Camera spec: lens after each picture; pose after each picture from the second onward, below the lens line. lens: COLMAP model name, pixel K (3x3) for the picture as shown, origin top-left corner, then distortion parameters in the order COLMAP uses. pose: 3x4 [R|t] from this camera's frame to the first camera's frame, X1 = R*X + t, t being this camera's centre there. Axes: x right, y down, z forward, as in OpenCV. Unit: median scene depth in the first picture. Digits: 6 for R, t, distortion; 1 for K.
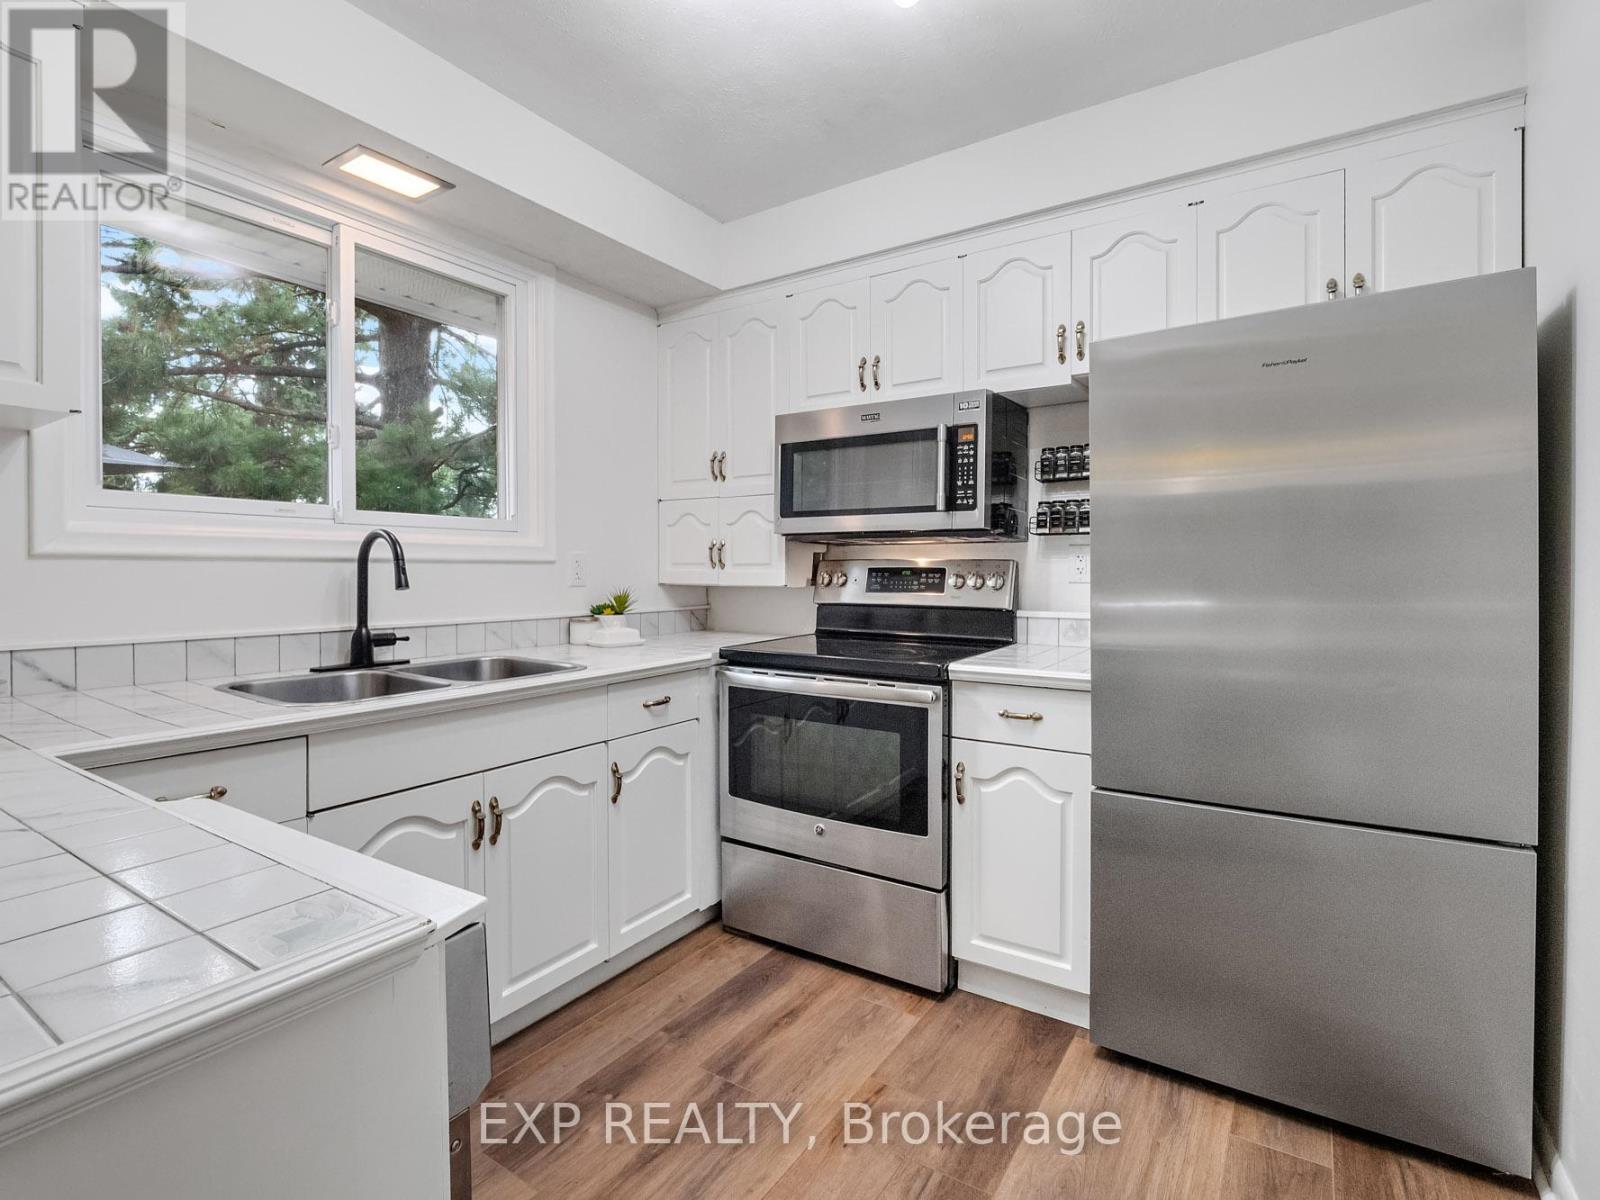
lens RADIAL K [[789.2, 0, 795.9], [0, 789.2, 579.4], [0, 0, 1]] dist [-0.013487, -0.000168]
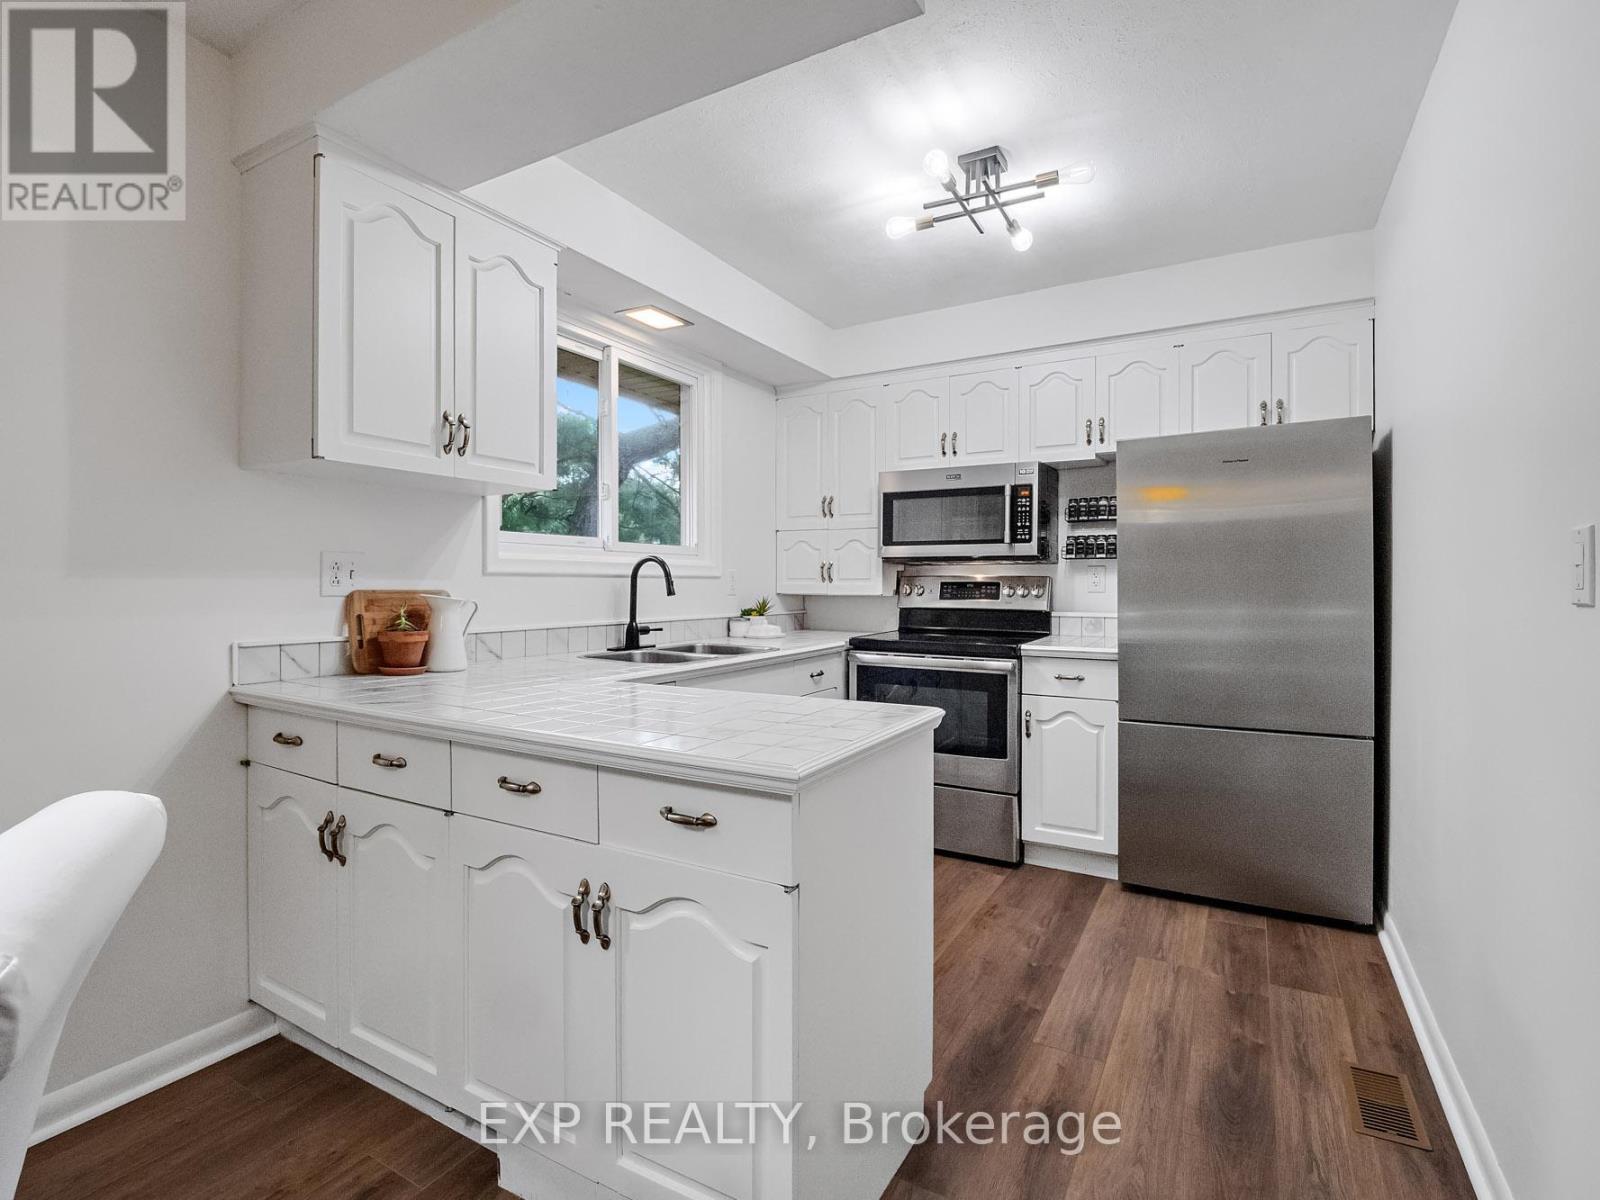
lens RADIAL K [[787.2, 0, 795.4], [0, 787.2, 588.5], [0, 0, 1]] dist [-0.000196, -0.016939]
pose [[0.998297, 0.000575, 0.058331, -0.296488], [-0.000243, 0.999984, -0.005693, 0.005972], [-0.058333, 0.005669, 0.998281, -0.442773]]
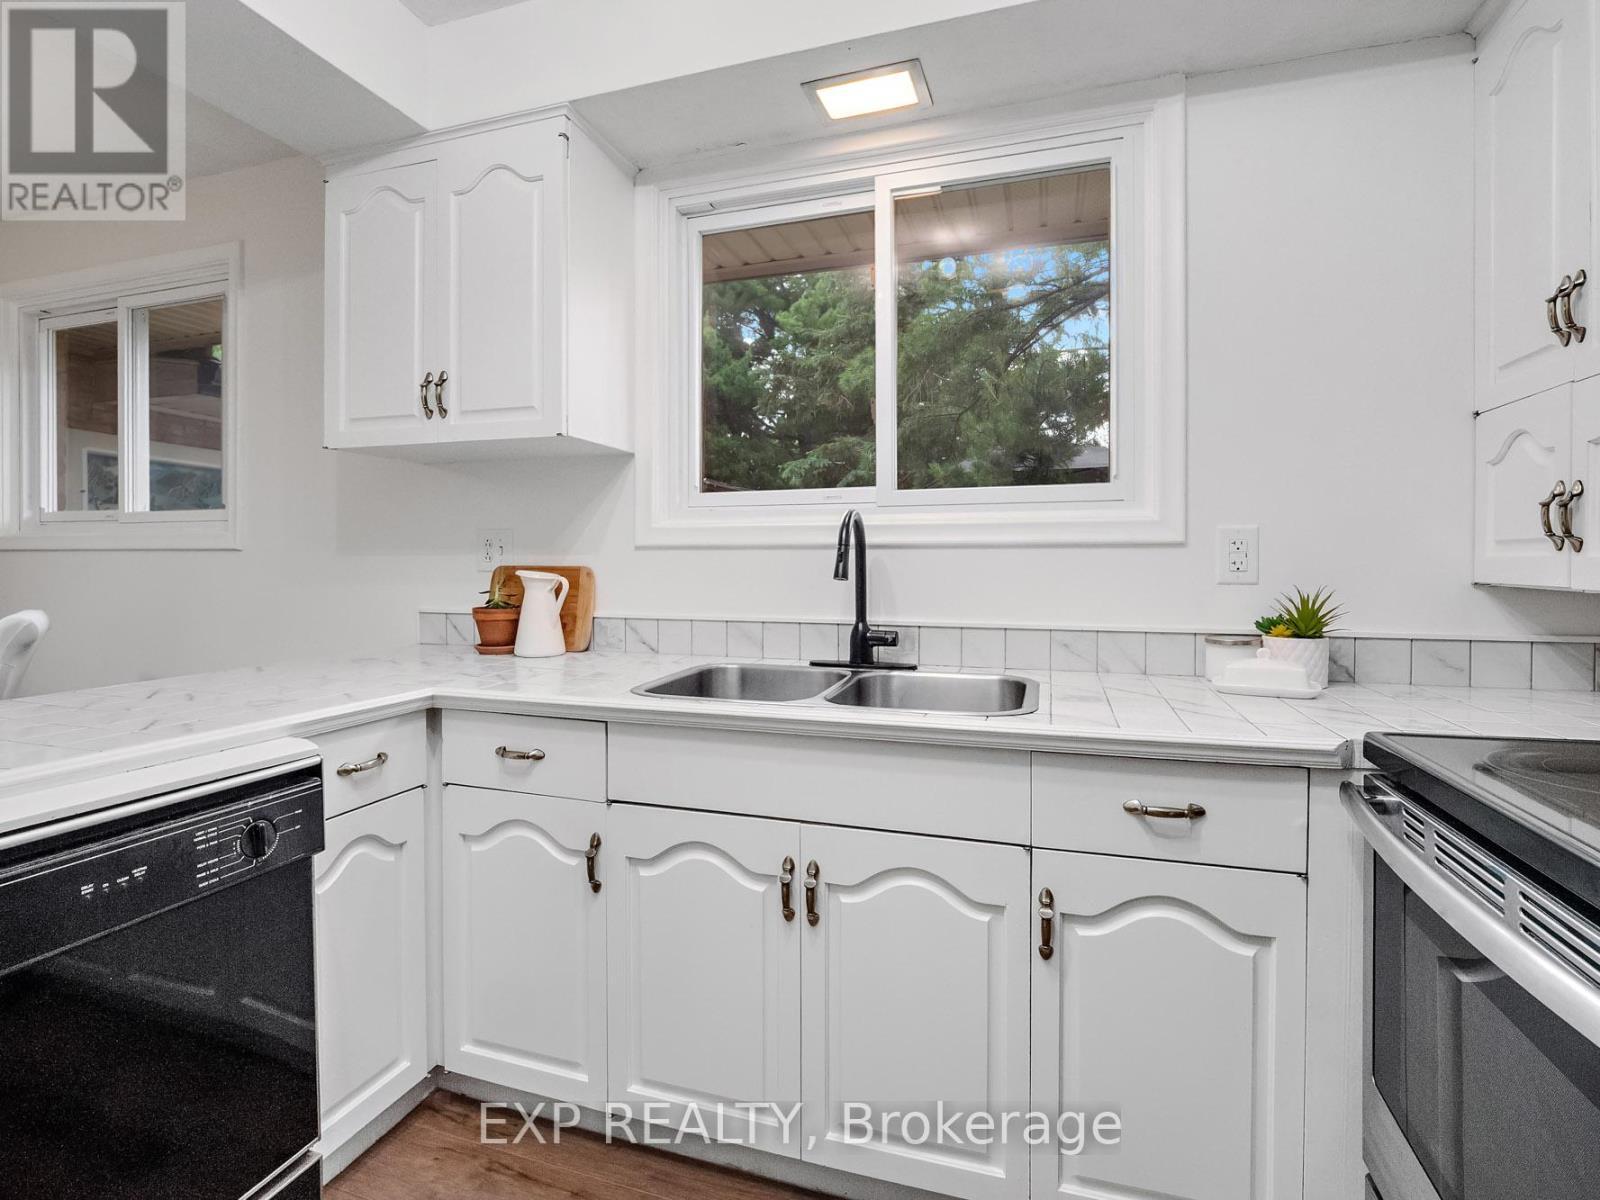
lens RADIAL K [[789.2, 0, 795.9], [0, 789.2, 579.4], [0, 0, 1]] dist [-0.013487, -0.000168]
pose [[0.249336, 0.018249, -0.968245, 0.259789], [-0.012301, 0.999801, 0.015676, -0.000576], [0.968339, 0.008001, 0.249511, 0.631037]]
